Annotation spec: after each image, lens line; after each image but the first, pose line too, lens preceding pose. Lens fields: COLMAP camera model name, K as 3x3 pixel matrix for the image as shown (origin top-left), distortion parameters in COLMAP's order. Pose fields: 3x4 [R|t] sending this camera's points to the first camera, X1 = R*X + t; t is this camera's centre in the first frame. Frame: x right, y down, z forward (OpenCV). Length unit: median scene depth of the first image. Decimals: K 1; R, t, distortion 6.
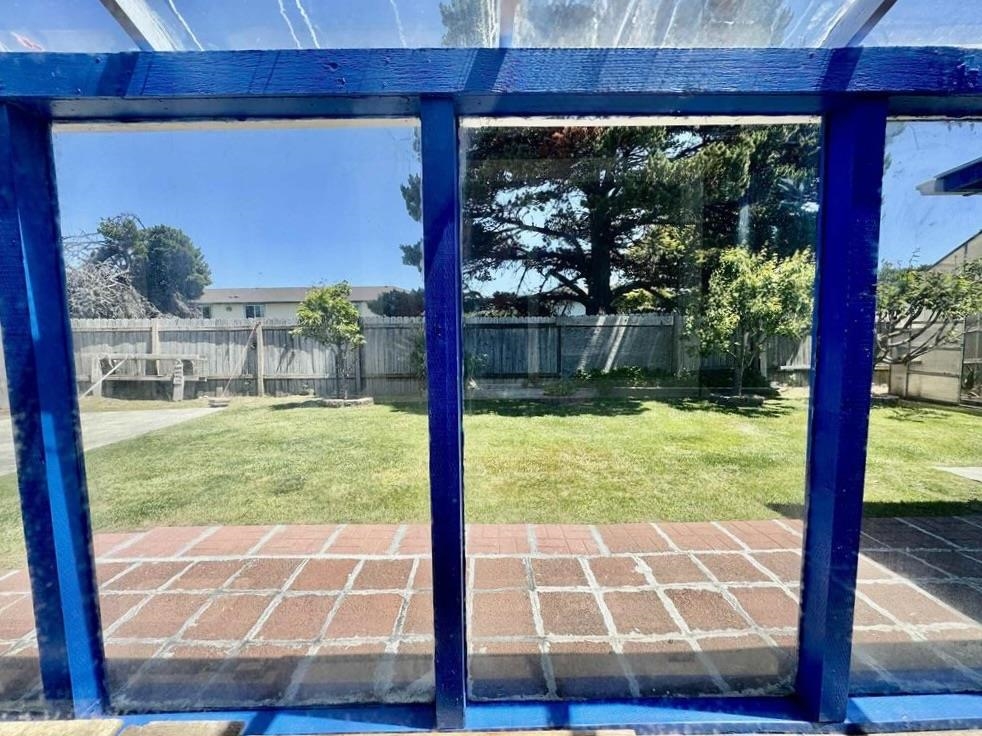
lens RADIAL K [[412.8, 0, 491.0], [0, 412.8, 368.0], [0, 0, 1]] dist [0.000536, 0.000157]
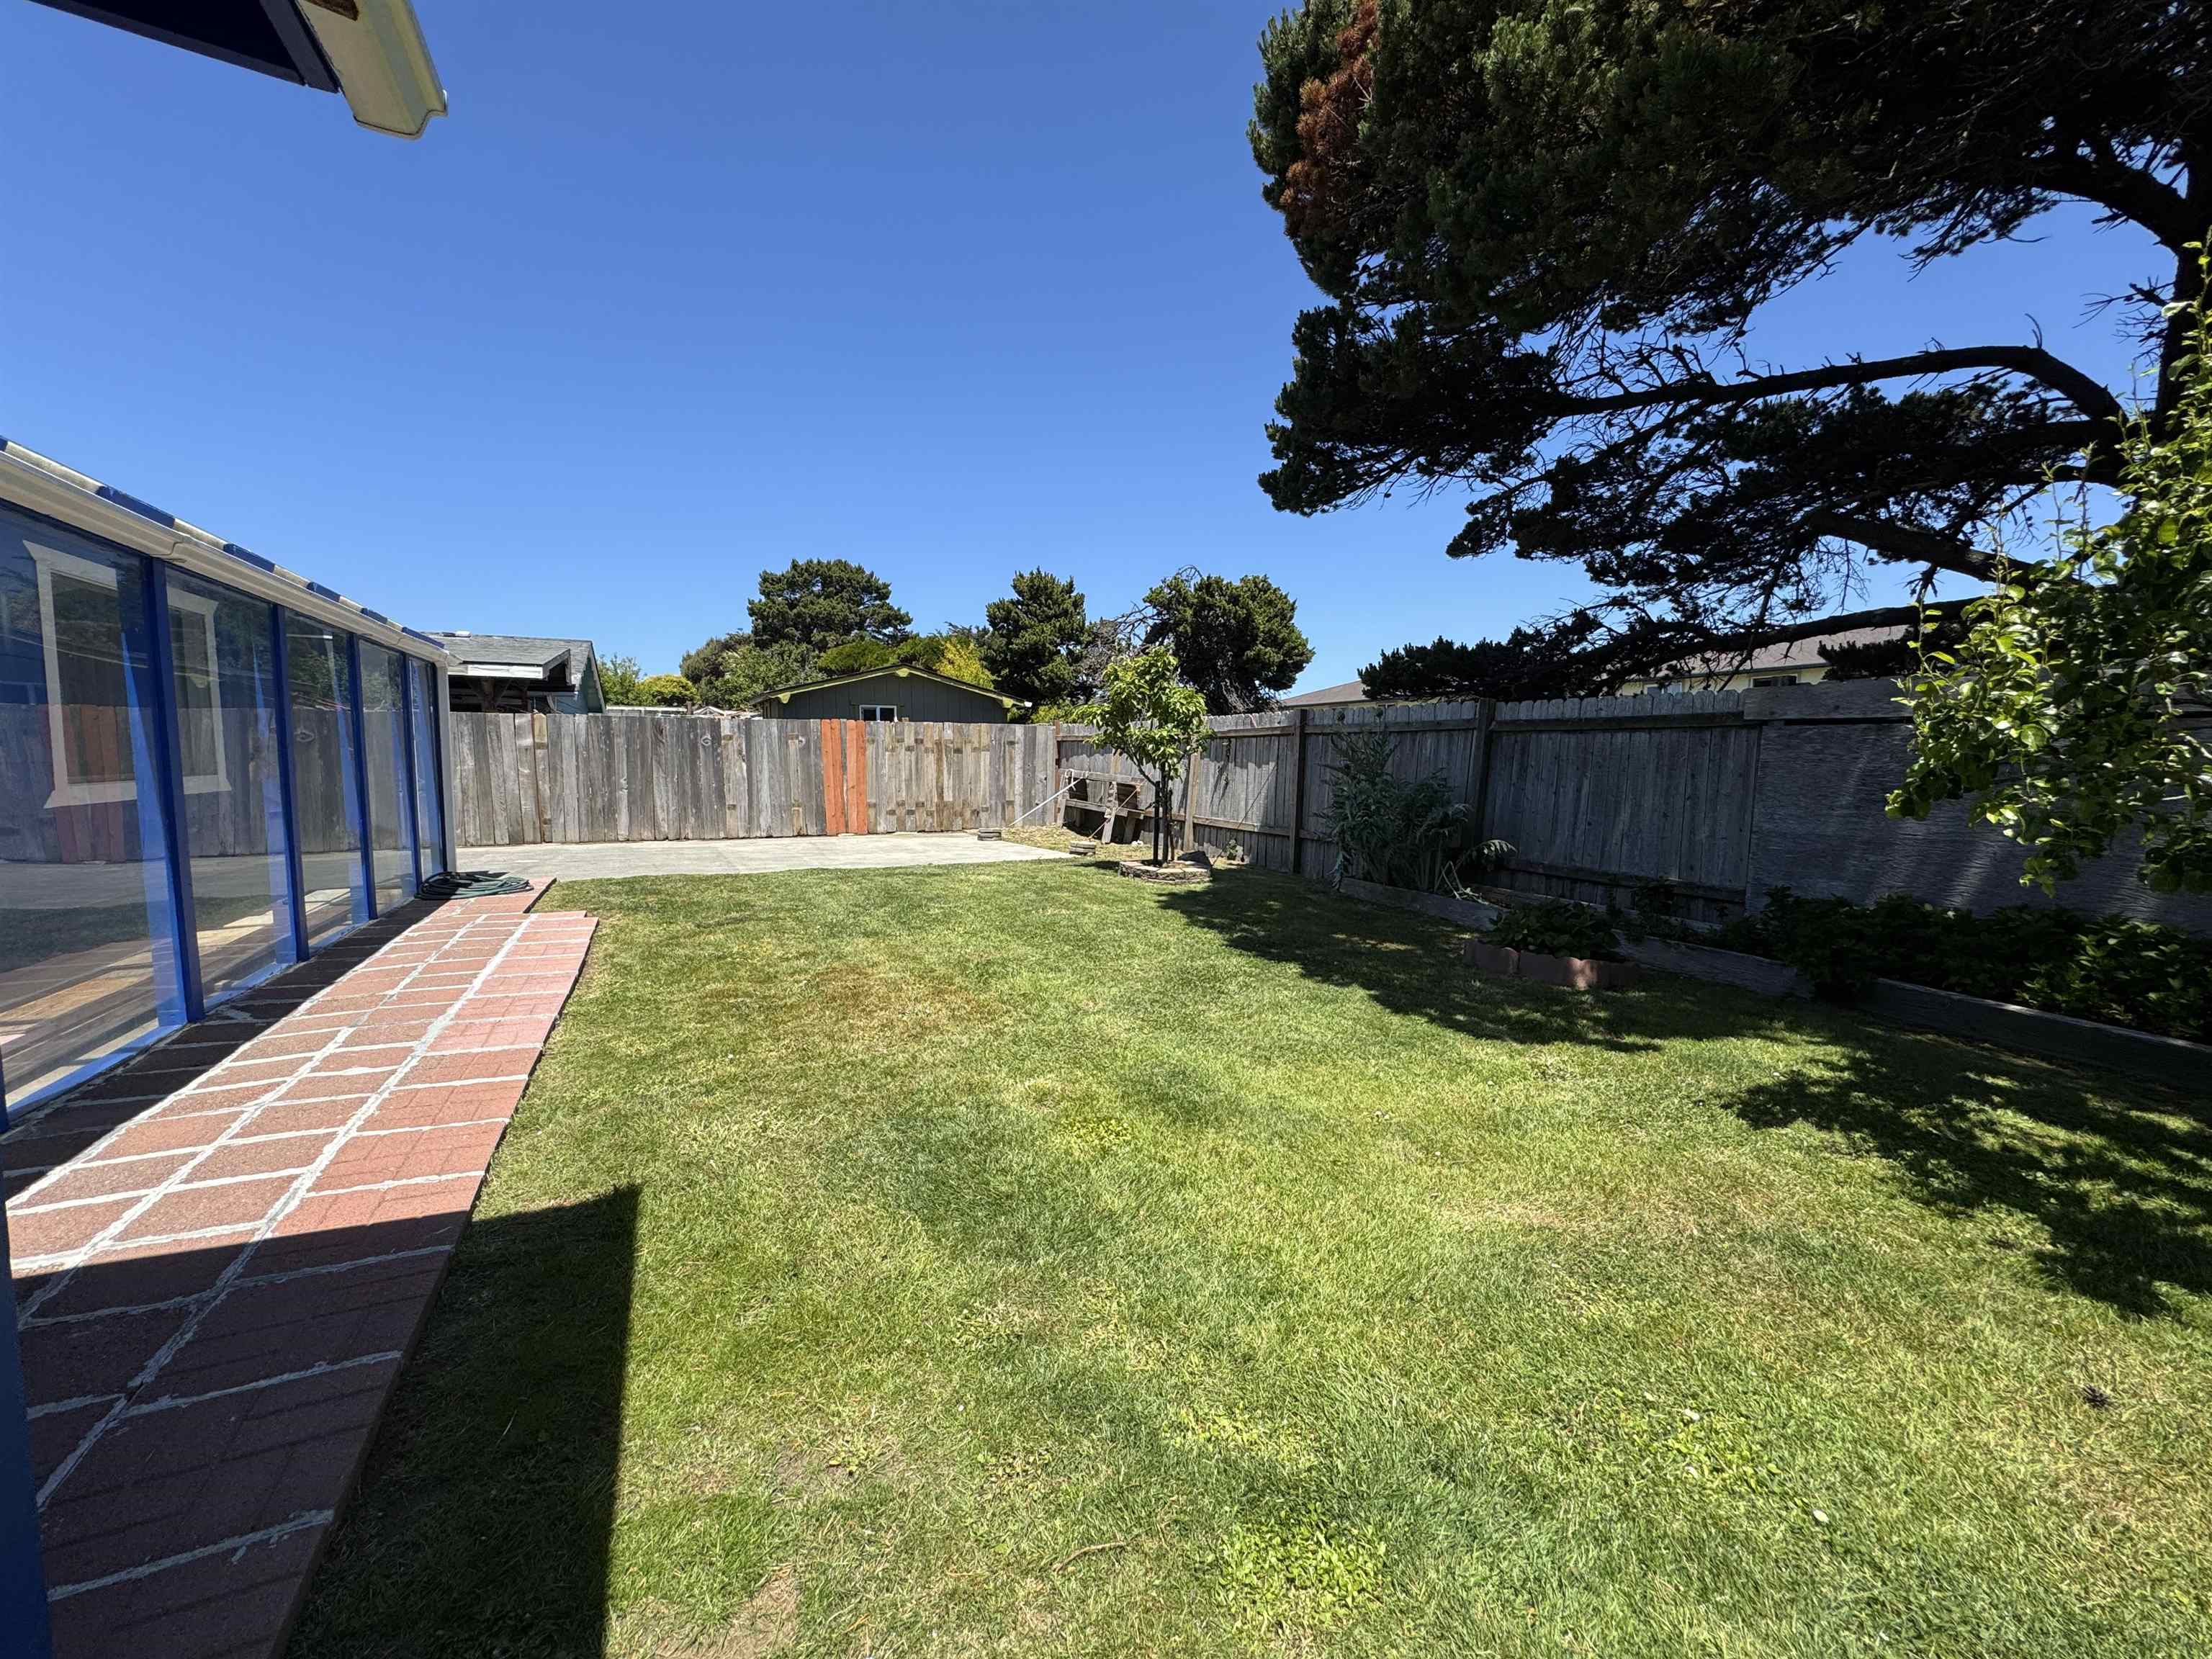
lens RADIAL K [[889.7, 0, 1106.0], [0, 889.7, 829.5], [0, 0, 1]] dist [-0.003940, 0.000128]
pose [[0.419520, 0.090256, -0.903248, 0.554277], [-0.088942, 0.994344, 0.058049, -0.026789], [0.903378, 0.055984, 0.425175, 0.375625]]
